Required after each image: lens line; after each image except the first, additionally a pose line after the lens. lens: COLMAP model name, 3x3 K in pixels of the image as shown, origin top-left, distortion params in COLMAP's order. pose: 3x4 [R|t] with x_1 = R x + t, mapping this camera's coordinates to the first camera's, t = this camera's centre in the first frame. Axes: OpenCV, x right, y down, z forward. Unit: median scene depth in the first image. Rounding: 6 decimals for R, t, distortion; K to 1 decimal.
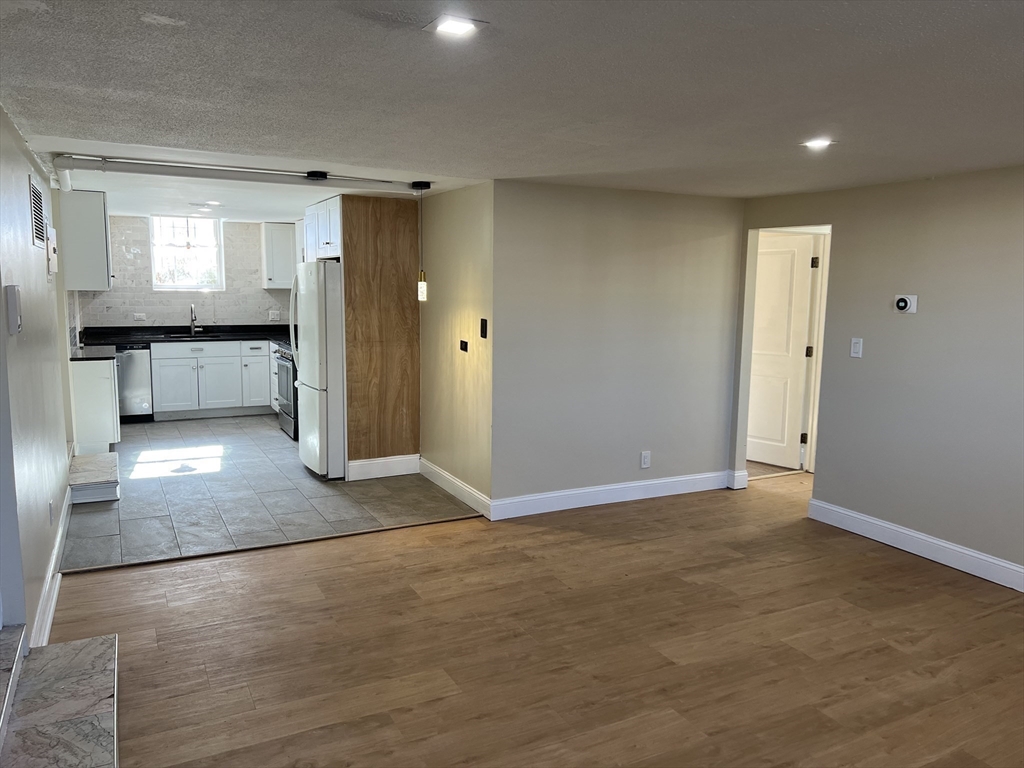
lens RADIAL K [[781.9, 0, 509.8], [0, 781.9, 374.8], [0, 0, 1]] dist [0.039702, 0.000896]
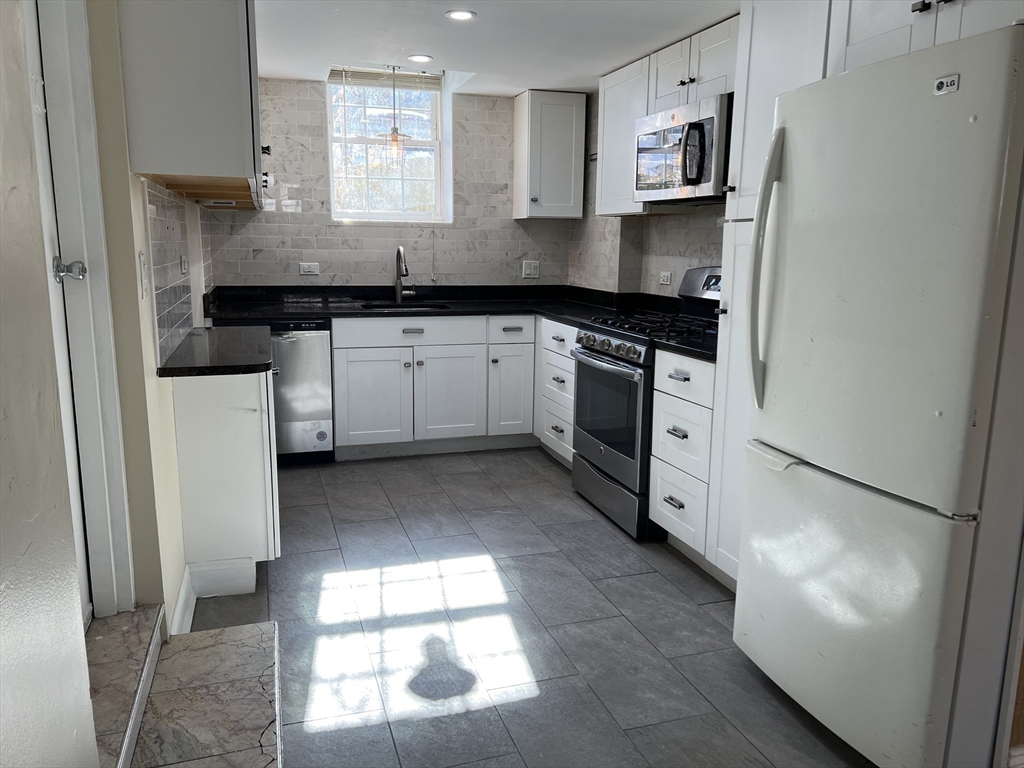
lens RADIAL K [[764.7, 0, 513.5], [0, 764.7, 387.5], [0, 0, 1]] dist [0.094186, -0.131551]
pose [[0.987953, 0.027860, -0.152223, -0.243724], [-0.018460, 0.997854, 0.062815, -0.026948], [0.153647, -0.059248, 0.986348, 0.485309]]
